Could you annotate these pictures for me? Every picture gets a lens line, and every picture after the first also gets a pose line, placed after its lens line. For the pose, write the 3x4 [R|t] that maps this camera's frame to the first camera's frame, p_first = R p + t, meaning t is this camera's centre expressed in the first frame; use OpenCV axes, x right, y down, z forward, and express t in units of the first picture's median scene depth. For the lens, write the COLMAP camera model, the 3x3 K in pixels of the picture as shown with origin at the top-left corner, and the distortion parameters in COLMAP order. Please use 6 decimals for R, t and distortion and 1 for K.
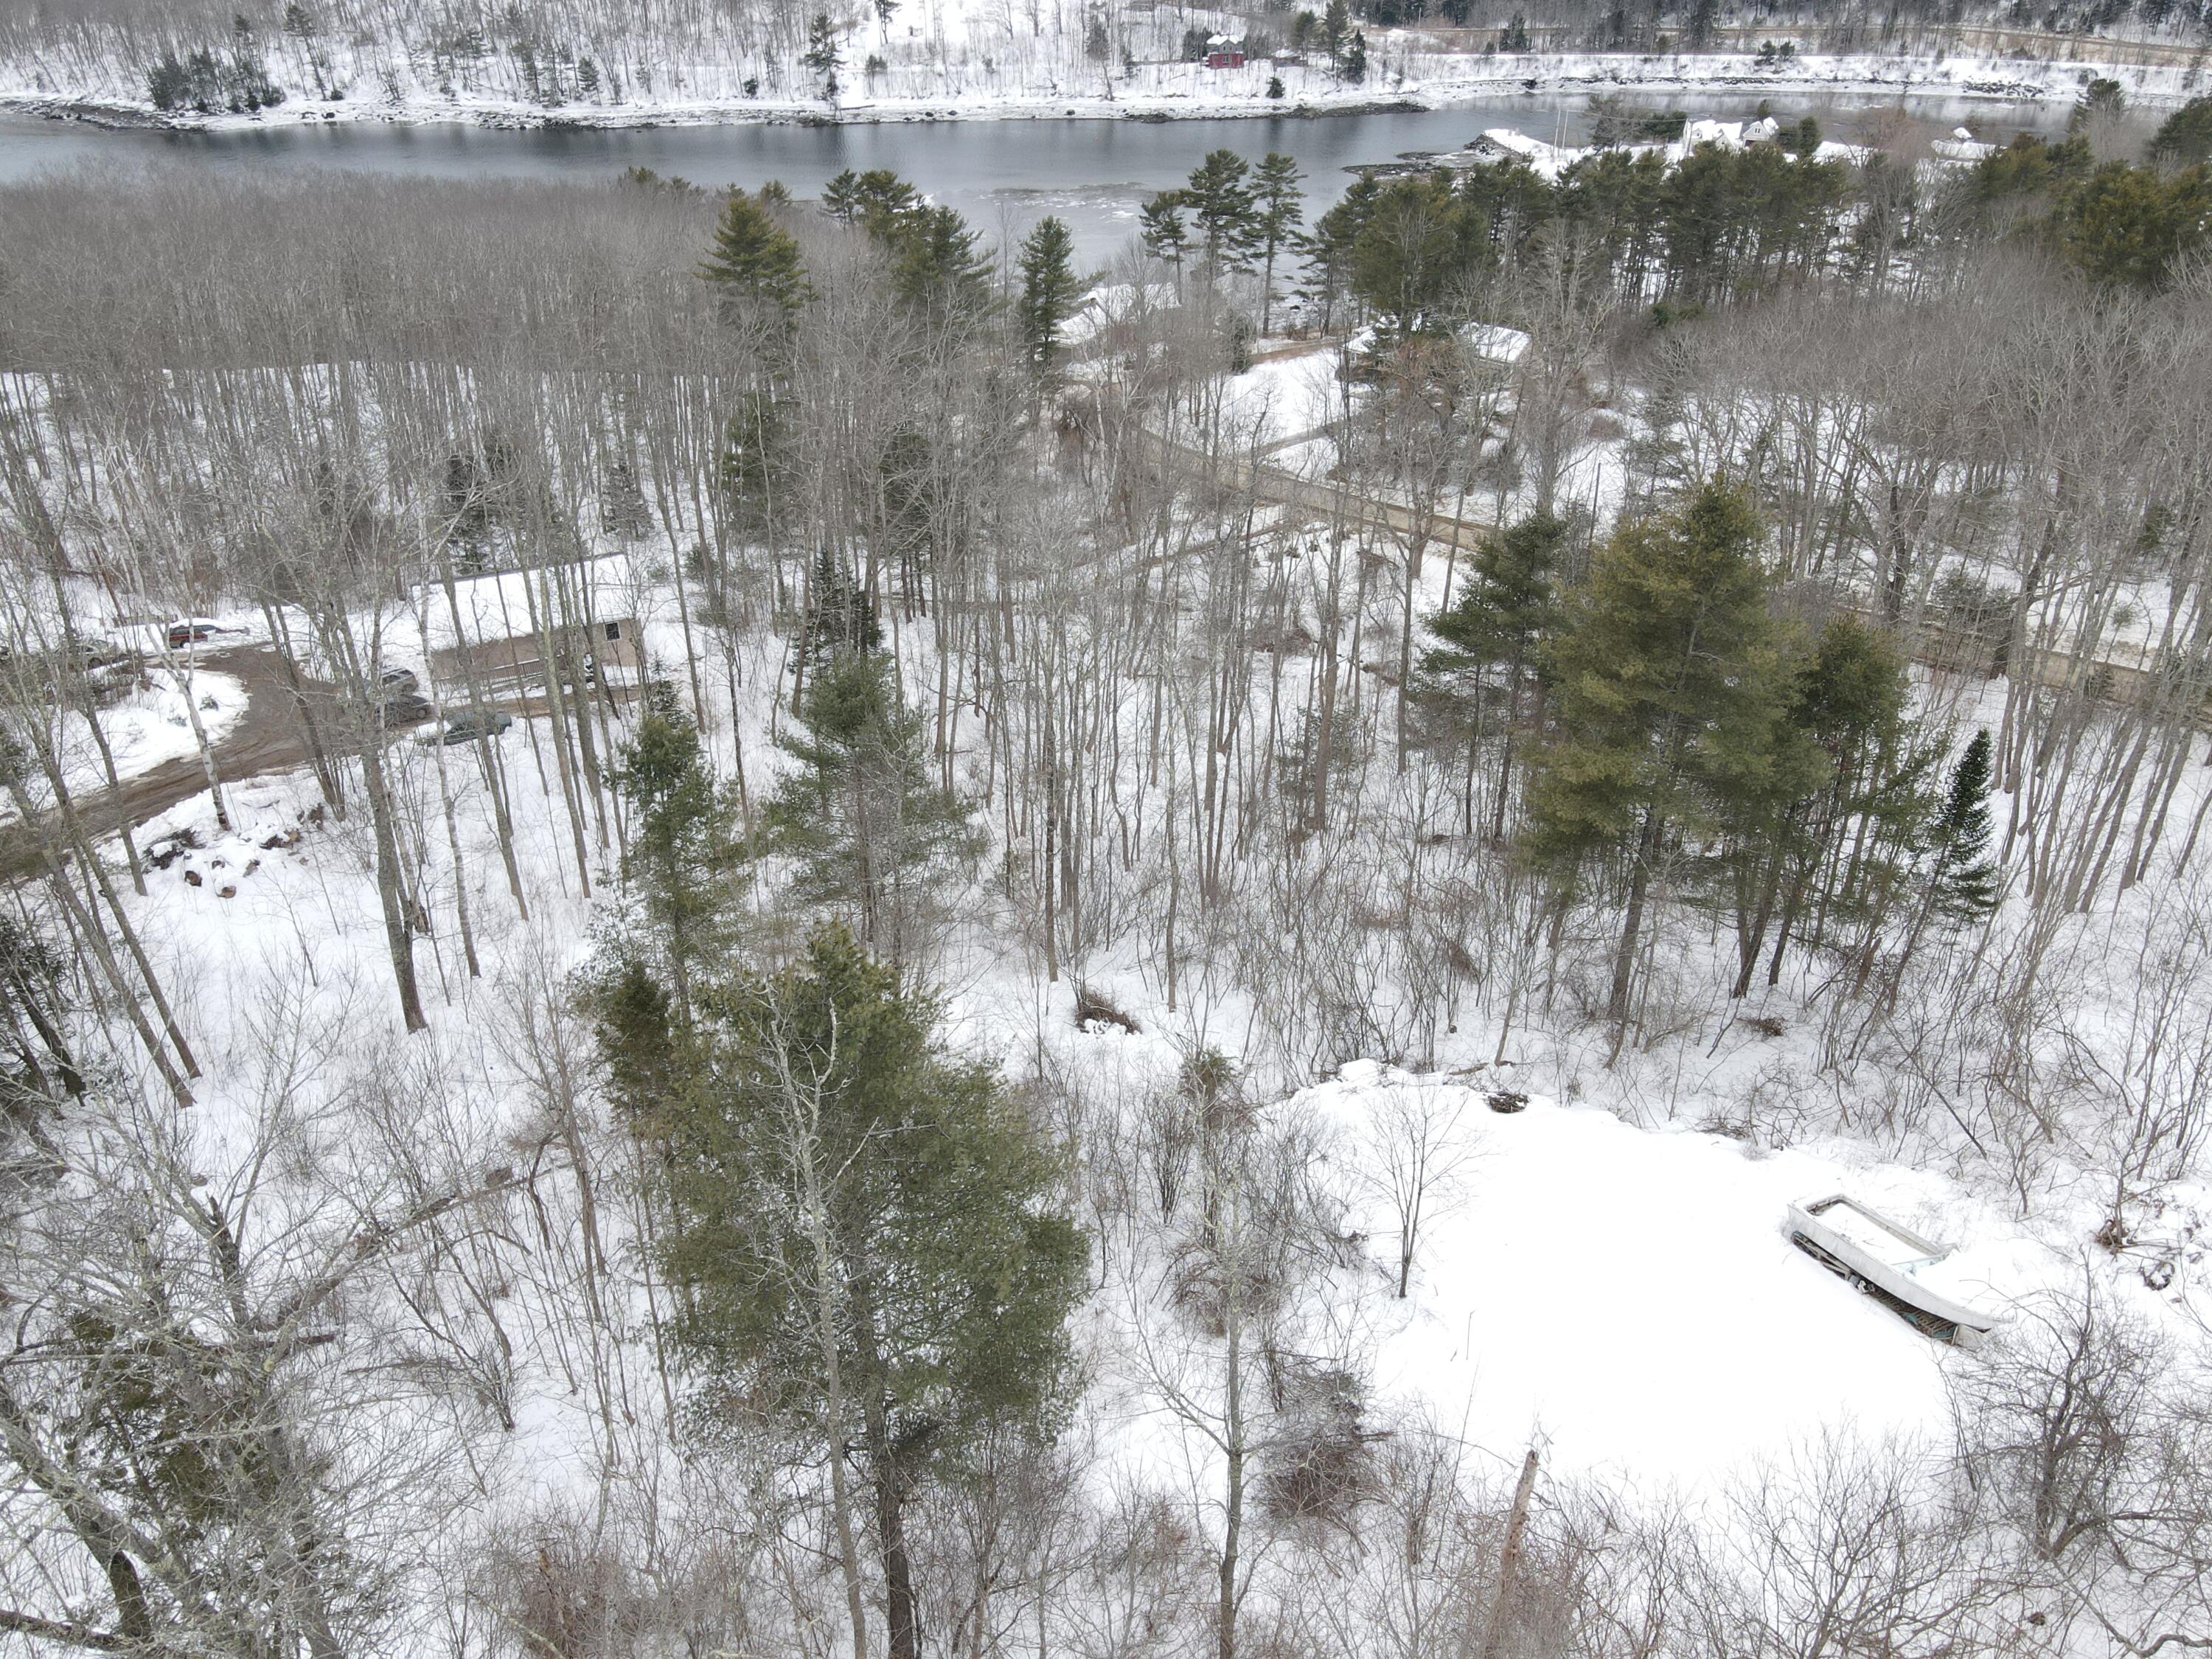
lens RADIAL K [[1616.1, 0, 1087.6], [0, 1616.1, 815.0], [0, 0, 1]] dist [0.023347, 0.007940]
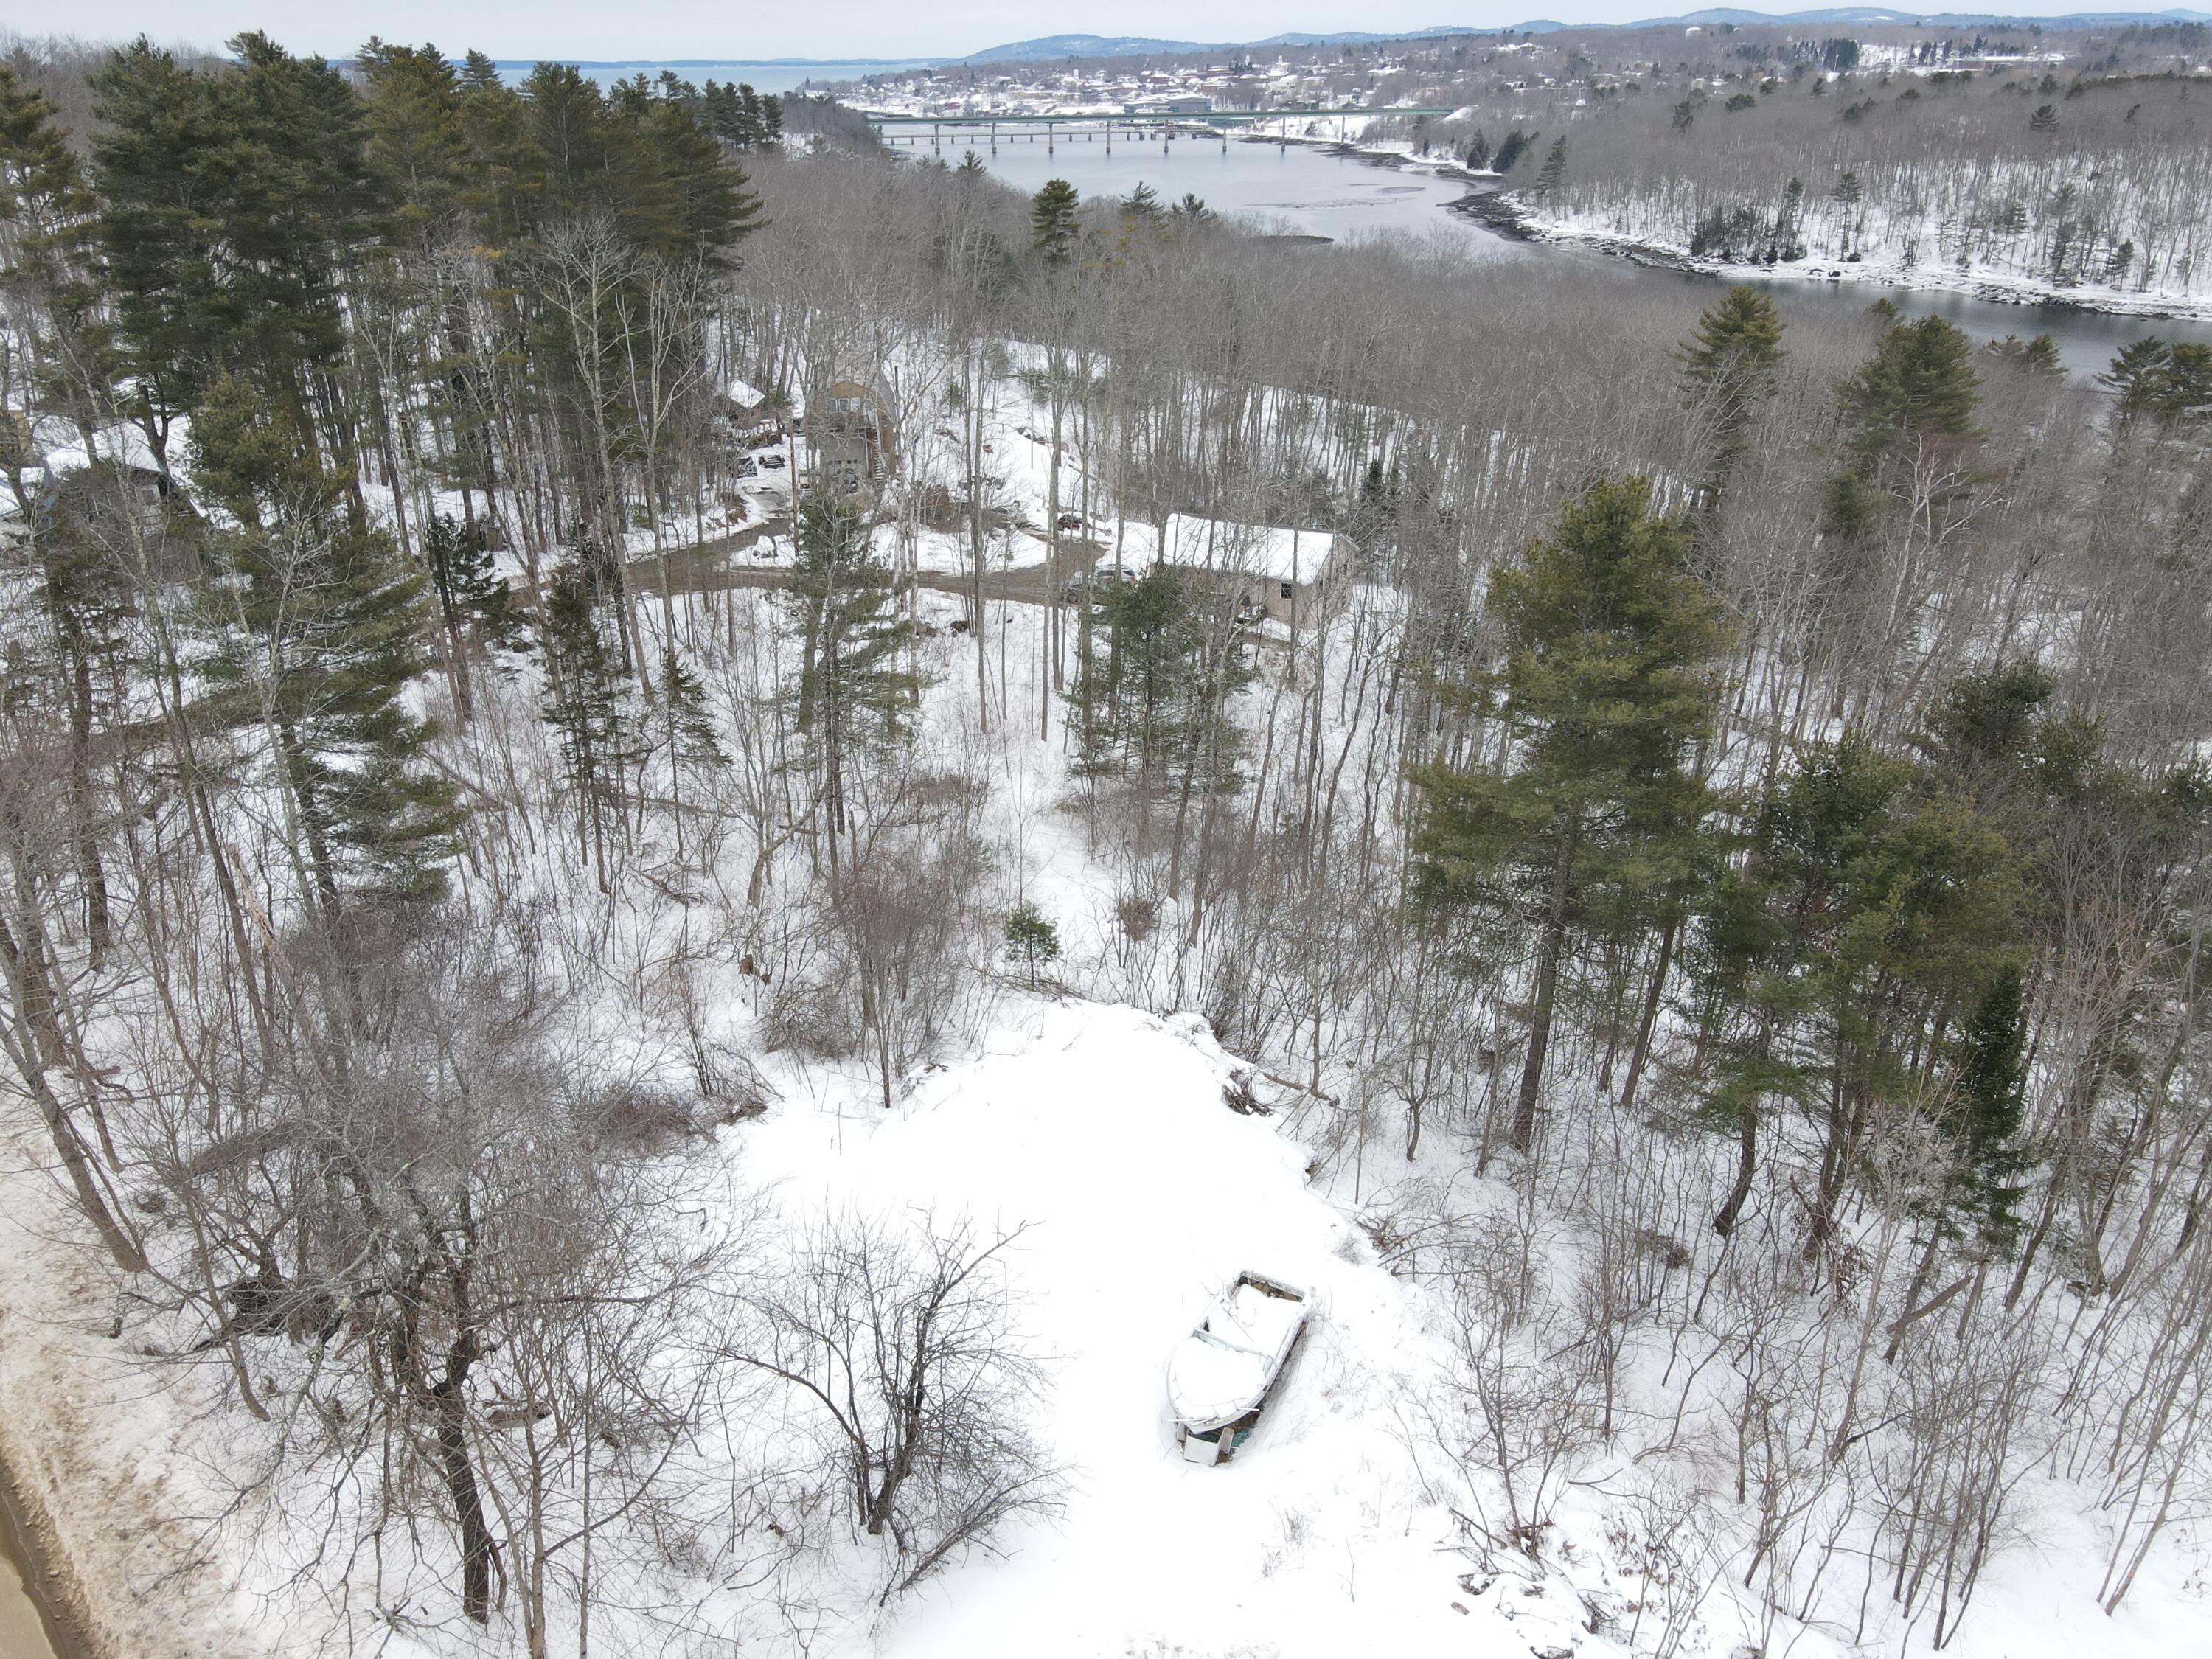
lens RADIAL K [[1627.3, 0, 1083.4], [0, 1627.3, 836.8], [0, 0, 1]] dist [0.008496, -0.002135]
pose [[0.623621, 0.343576, -0.702177, 0.088799], [-0.403441, 0.910825, 0.087362, -0.000227], [0.669576, 0.228806, 0.706623, 0.028816]]
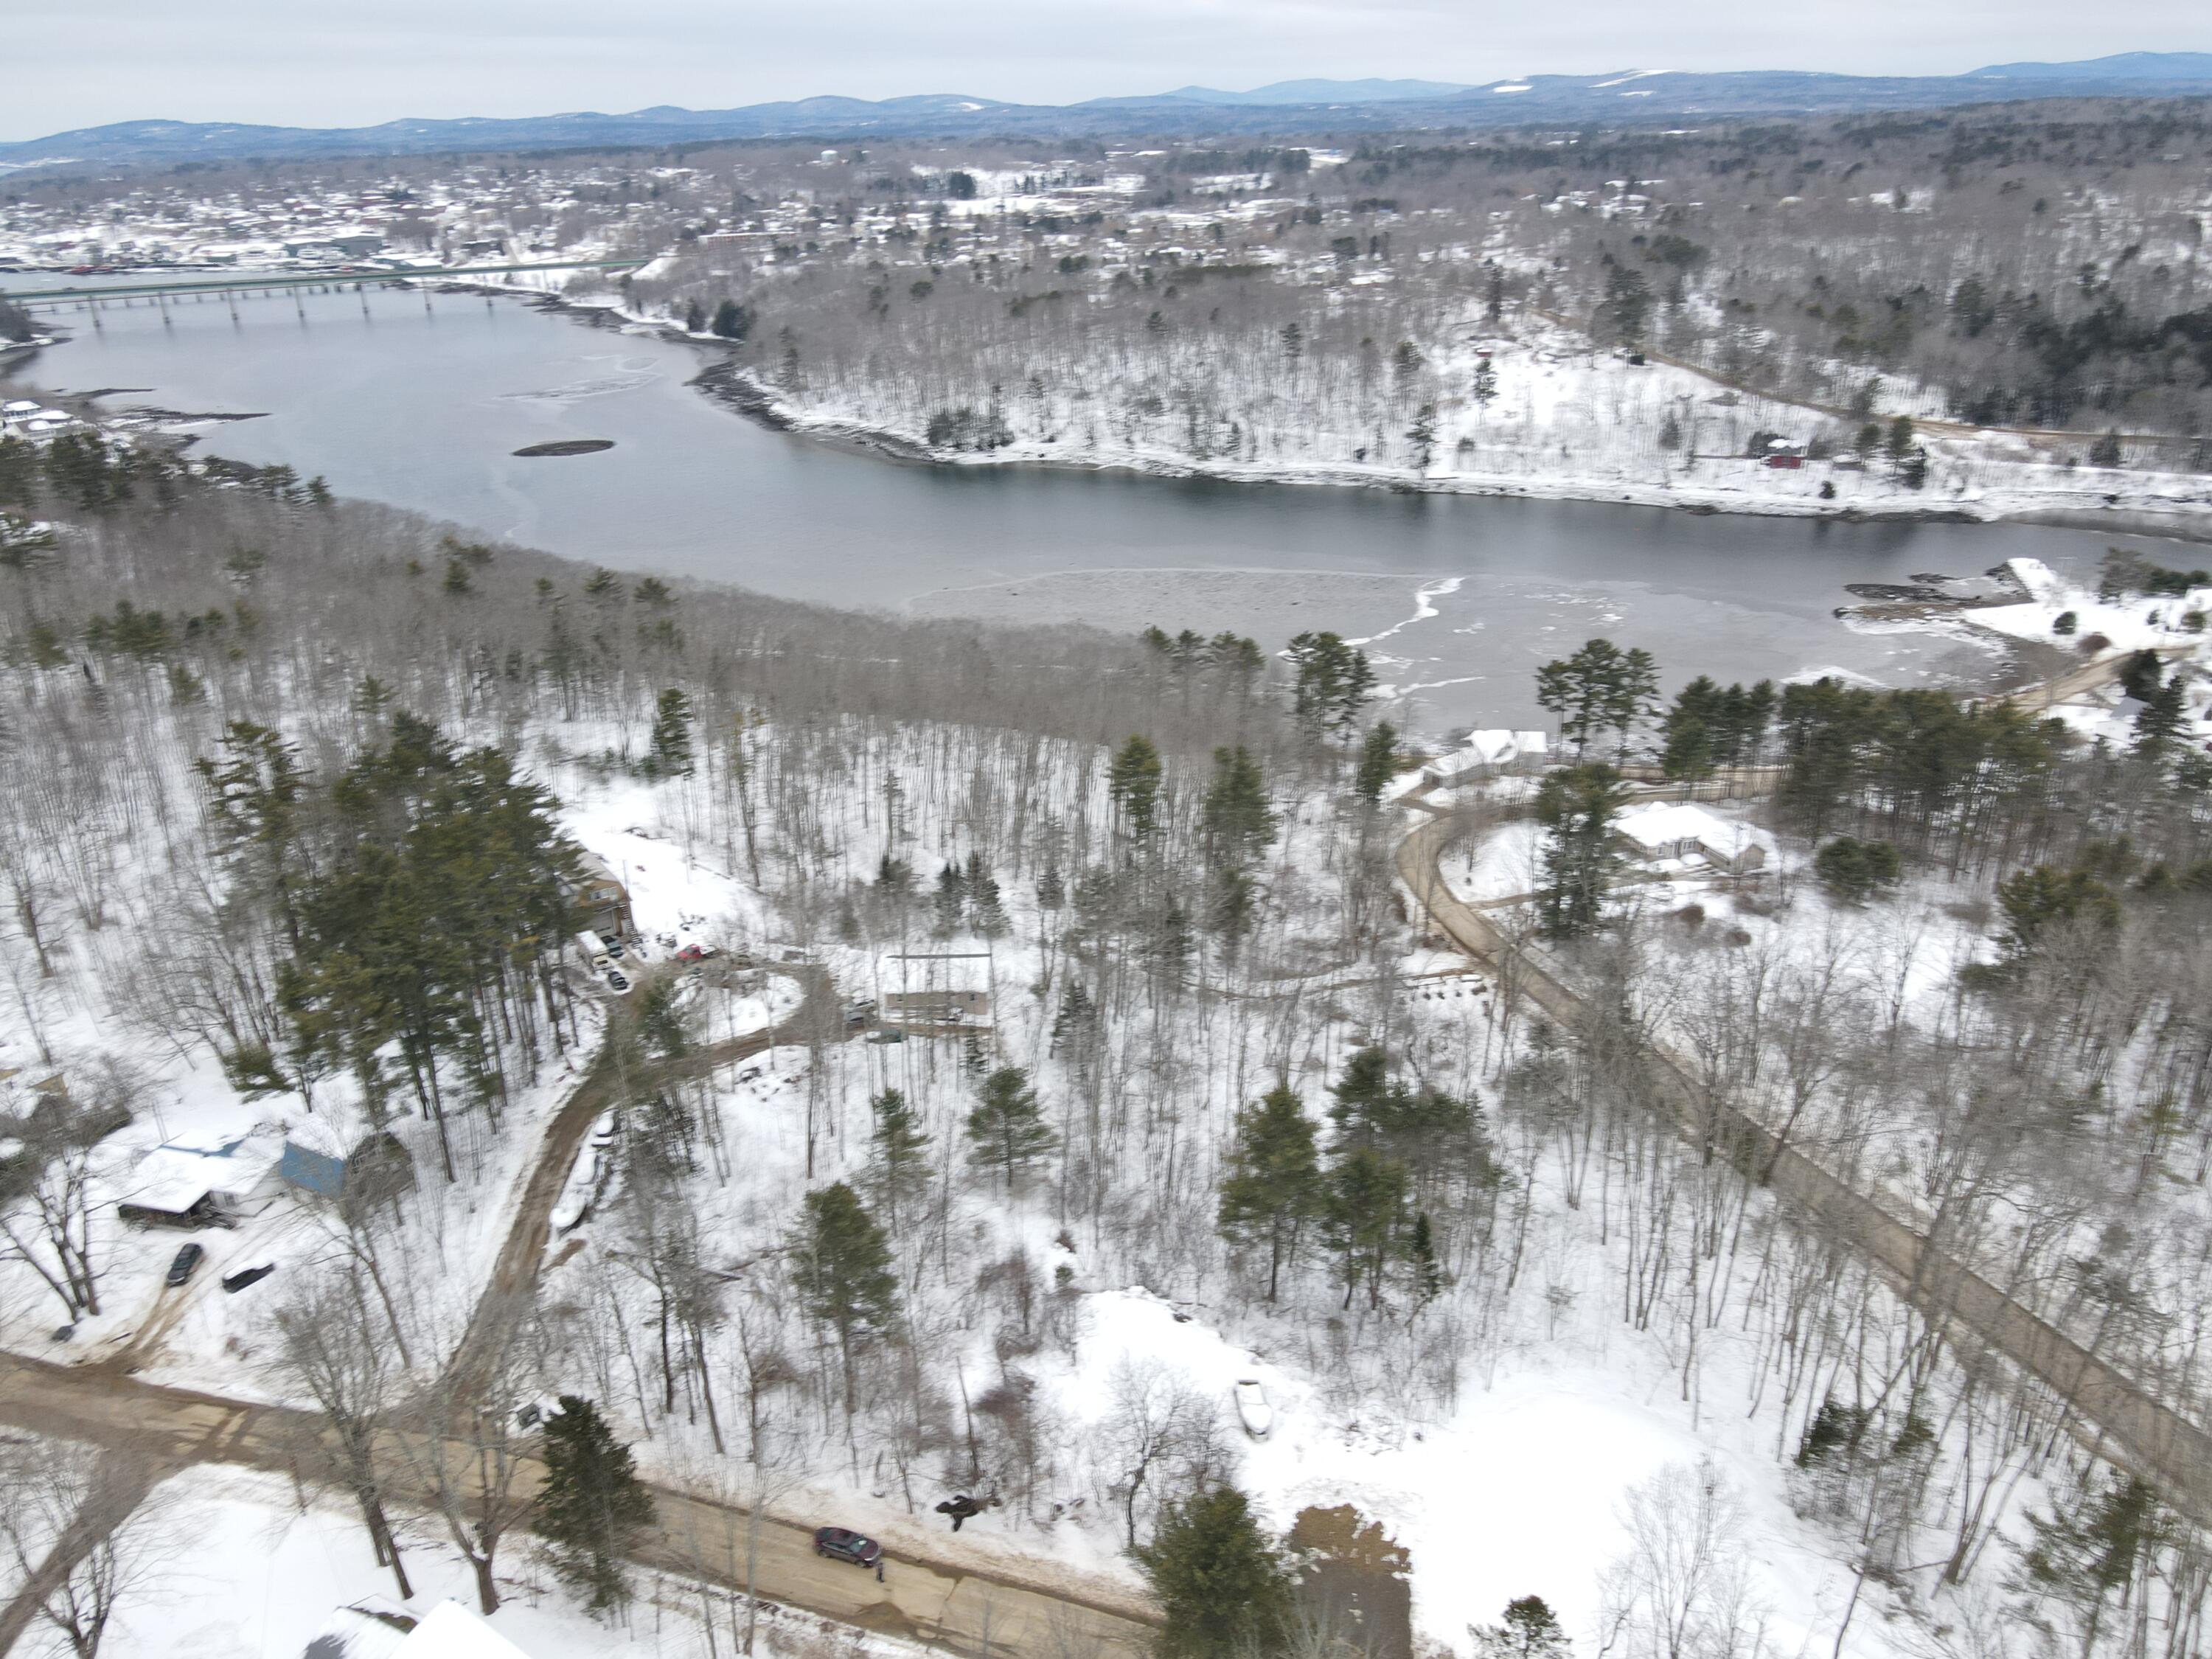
lens RADIAL K [[1636.4, 0, 1099.8], [0, 1636.4, 811.0], [0, 0, 1]] dist [-0.010890, 0.058112]
pose [[0.918359, 0.153325, -0.364839, 0.102056], [-0.200753, 0.974967, -0.095592, -0.033035], [0.341050, 0.161030, 0.926150, -0.155643]]
